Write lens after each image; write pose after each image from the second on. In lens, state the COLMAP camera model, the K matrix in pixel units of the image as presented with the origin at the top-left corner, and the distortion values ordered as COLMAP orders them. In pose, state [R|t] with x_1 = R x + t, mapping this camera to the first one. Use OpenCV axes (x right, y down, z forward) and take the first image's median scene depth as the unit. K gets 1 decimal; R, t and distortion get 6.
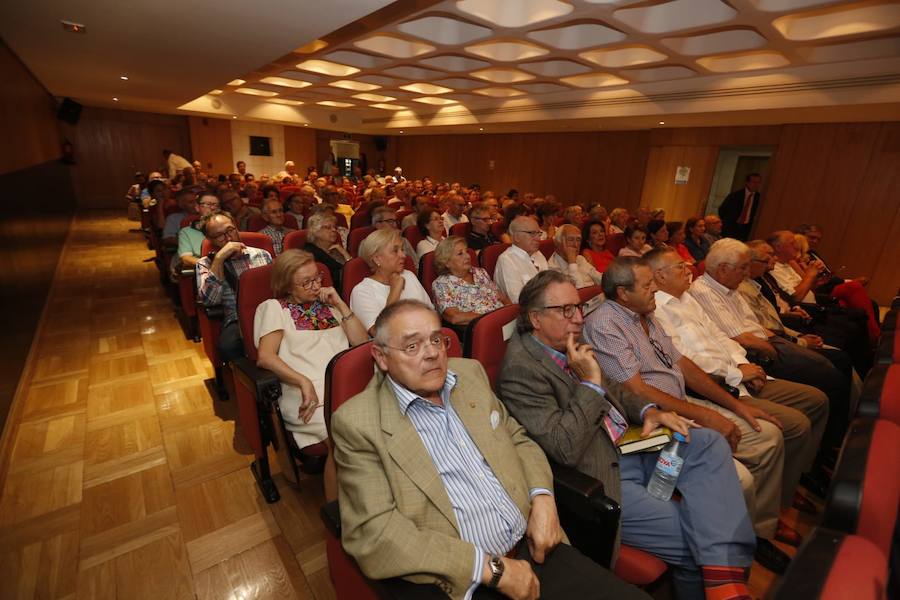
lens RADIAL K [[405.8, 0, 450.8], [0, 405.8, 296.0], [0, 0, 1]] dist [-0.046552, 0.022619]
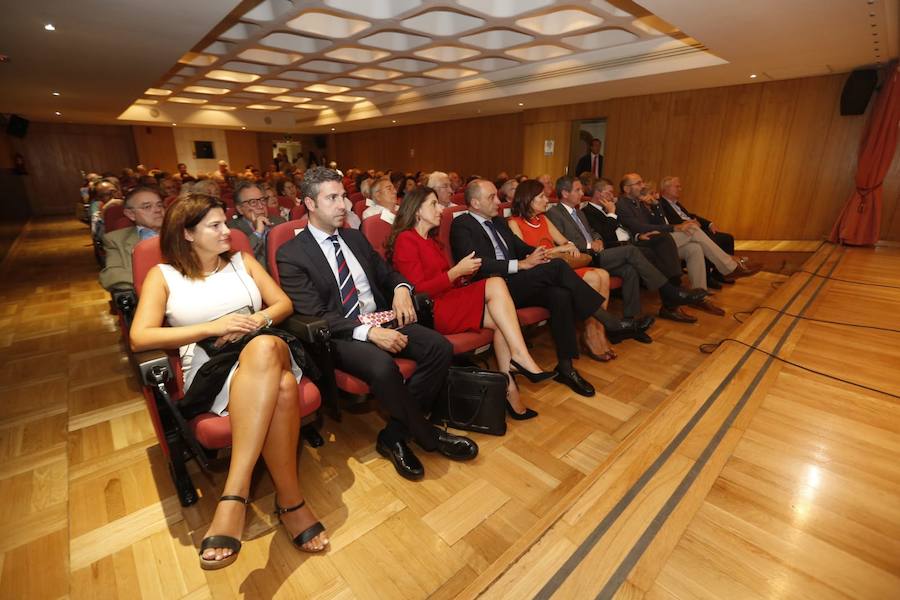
lens RADIAL K [[405.2, 0, 451.4], [0, 405.2, 294.8], [0, 0, 1]] dist [-0.041606, 0.015598]
pose [[0.996830, -0.072300, 0.033220, 0.187830], [0.072200, 0.997381, 0.004198, 0.090941], [-0.033437, -0.001786, 0.999439, -0.154549]]
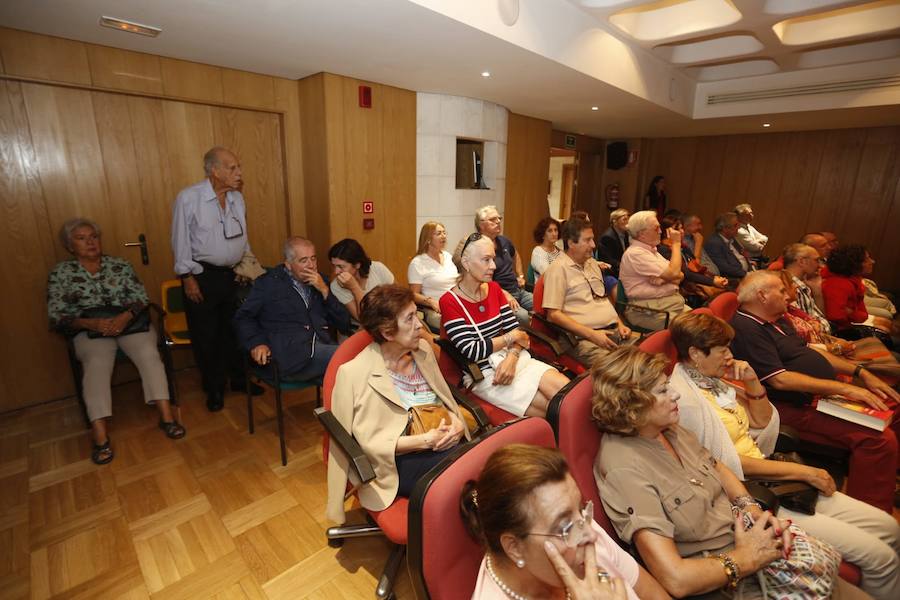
lens RADIAL K [[413.5, 0, 447.3], [0, 413.5, 297.7], [0, 0, 1]] dist [-0.037615, 0.012195]
pose [[0.994533, -0.066203, 0.080750, -0.754069], [0.069266, 0.996958, -0.035739, -0.326184], [-0.078138, 0.041137, 0.996093, 0.854998]]
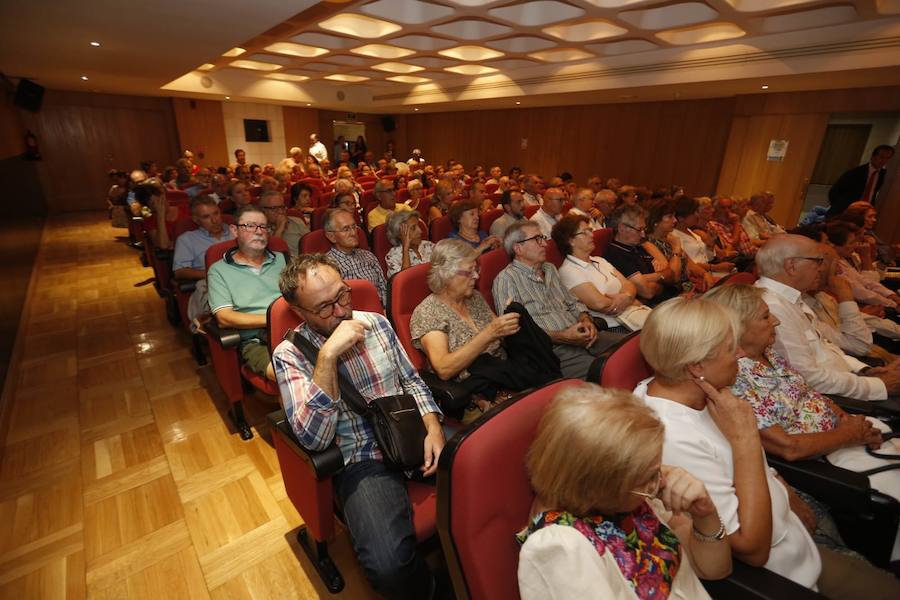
lens RADIAL K [[405.2, 0, 451.4], [0, 405.2, 294.8], [0, 0, 1]] dist [-0.041606, 0.015598]
pose [[0.998770, -0.042949, 0.024766, -0.124217], [0.041795, 0.998095, 0.045373, -0.053624], [-0.026667, -0.044282, 0.998663, 0.141132]]
